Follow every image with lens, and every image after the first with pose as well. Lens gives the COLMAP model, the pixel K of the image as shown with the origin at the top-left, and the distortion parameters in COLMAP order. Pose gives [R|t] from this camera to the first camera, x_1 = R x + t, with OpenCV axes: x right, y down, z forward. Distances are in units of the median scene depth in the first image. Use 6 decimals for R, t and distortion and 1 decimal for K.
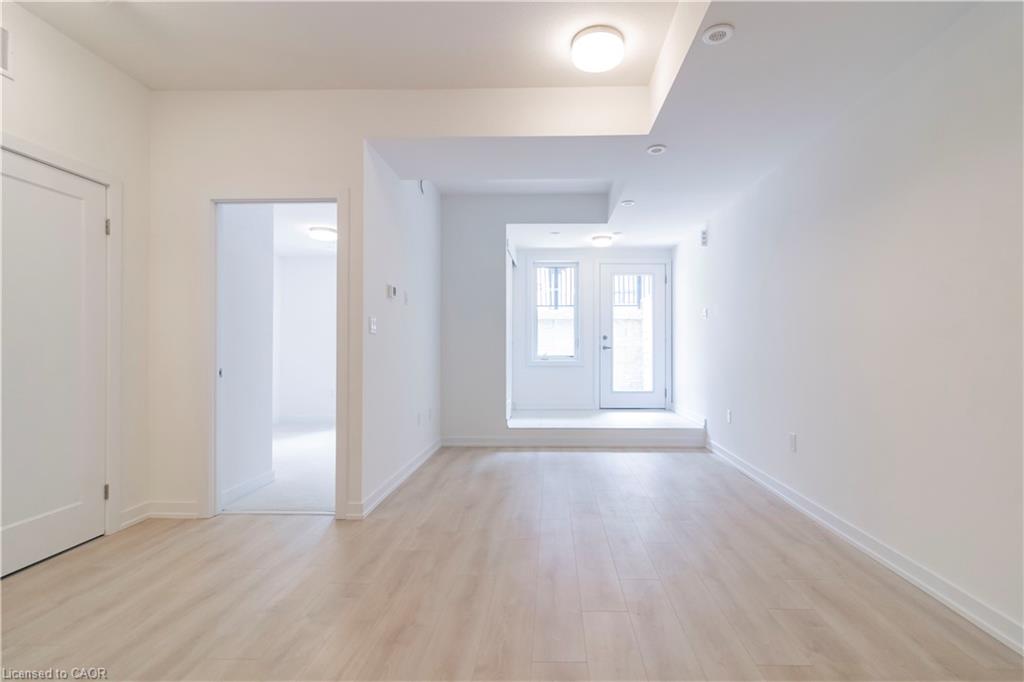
lens RADIAL K [[475.3, 0, 542.0], [0, 475.3, 345.5], [0, 0, 1]] dist [0.002518, 0.002194]
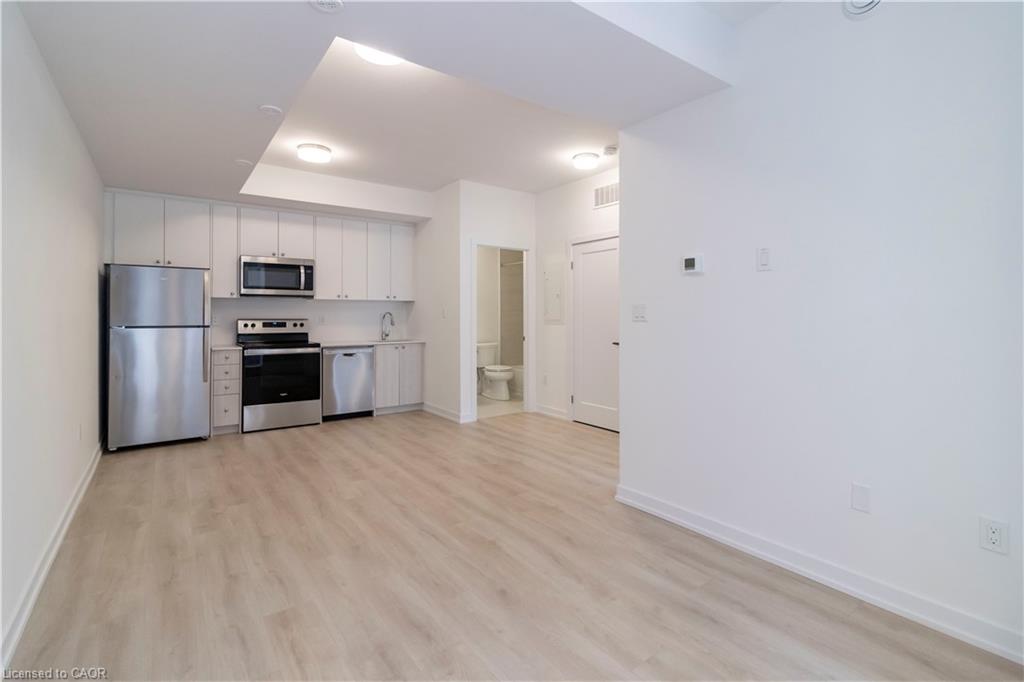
lens RADIAL K [[475.3, 0, 512.3], [0, 475.3, 320.9], [0, 0, 1]] dist [0.002518, 0.002194]
pose [[-0.793695, 0.007578, -0.608269, 0.253022], [0.002077, 0.999950, 0.009747, -0.022085], [0.608312, 0.006473, -0.793671, 0.981972]]
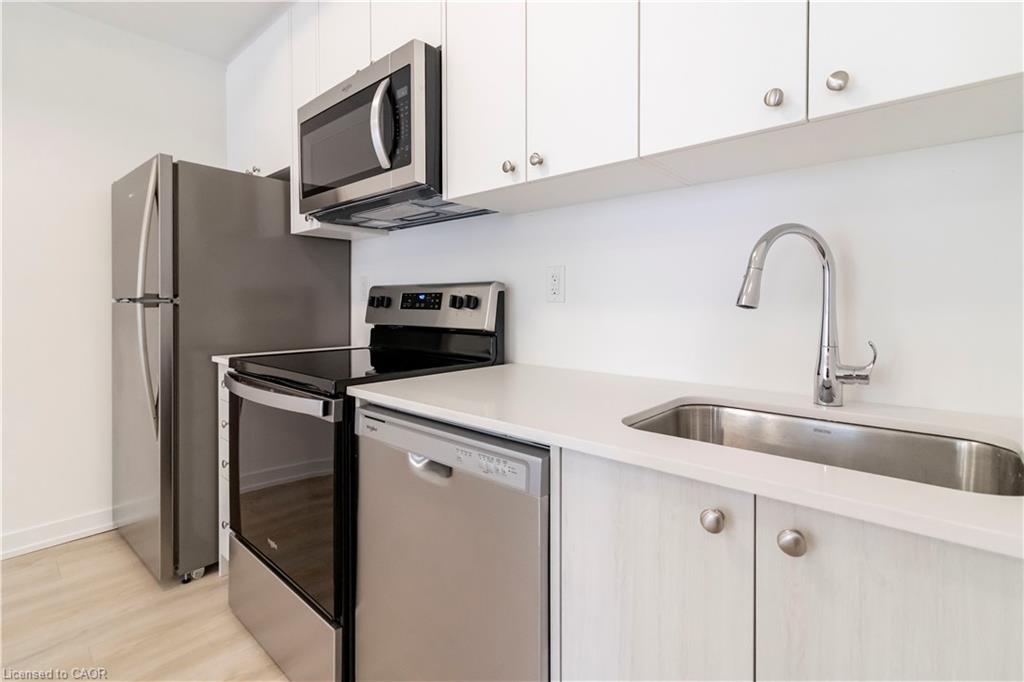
lens RADIAL K [[475.3, 0, 515.5], [0, 475.3, 310.7], [0, 0, 1]] dist [0.002518, 0.002194]
pose [[-0.764465, -0.007280, 0.644624, -0.255585], [0.001386, 0.999915, 0.012936, -0.001346], [-0.644664, 0.010783, -0.764390, 0.035692]]
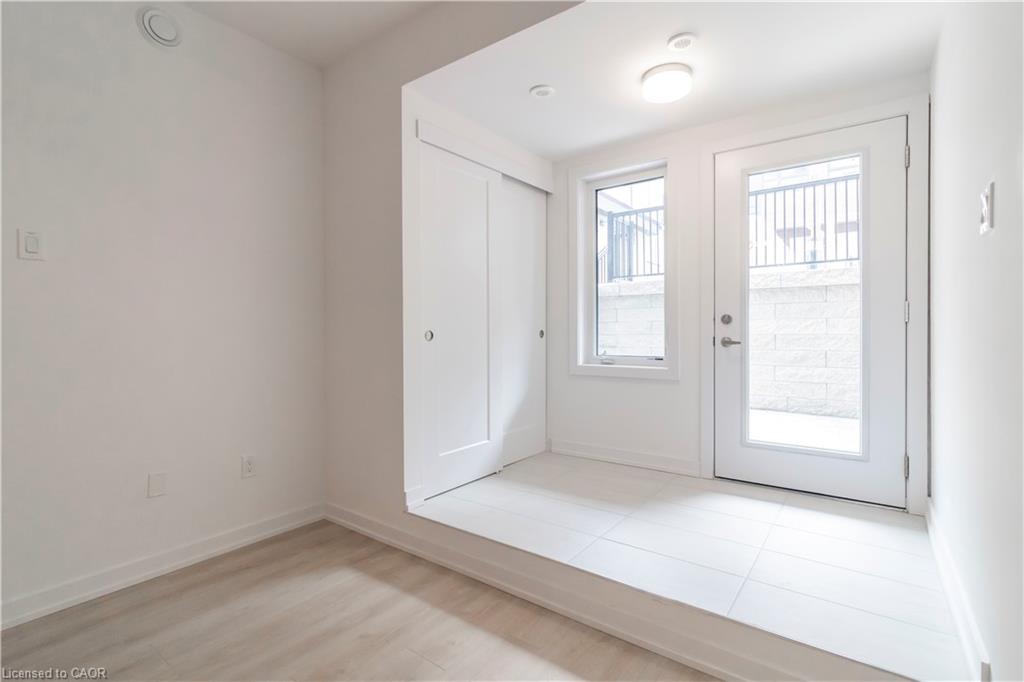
lens RADIAL K [[475.3, 0, 508.4], [0, 475.3, 334.3], [0, 0, 1]] dist [0.002518, 0.002194]
pose [[0.807894, -0.000411, -0.589328, 0.296532], [0.004406, 0.999976, 0.005343, -0.007156], [0.589311, -0.006913, 0.807876, 0.681269]]
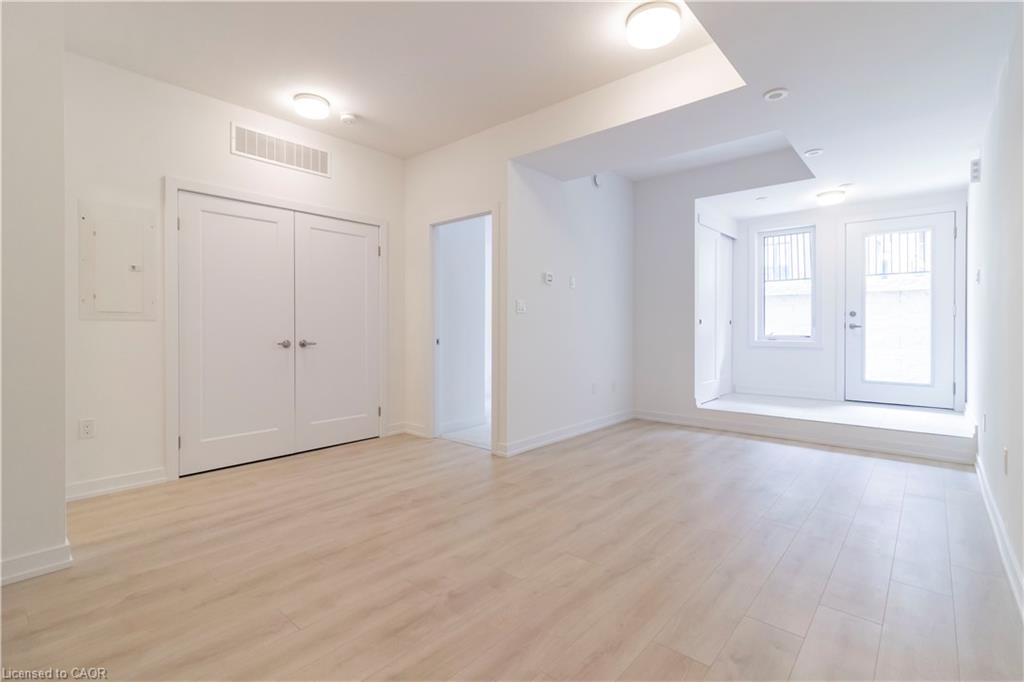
lens RADIAL K [[475.3, 0, 521.1], [0, 475.3, 329.1], [0, 0, 1]] dist [0.002518, 0.002194]
pose [[0.773820, 0.004060, -0.633393, 0.270912], [0.000089, 0.999979, 0.006518, 0.005673], [0.633406, -0.005100, 0.773803, 0.019230]]
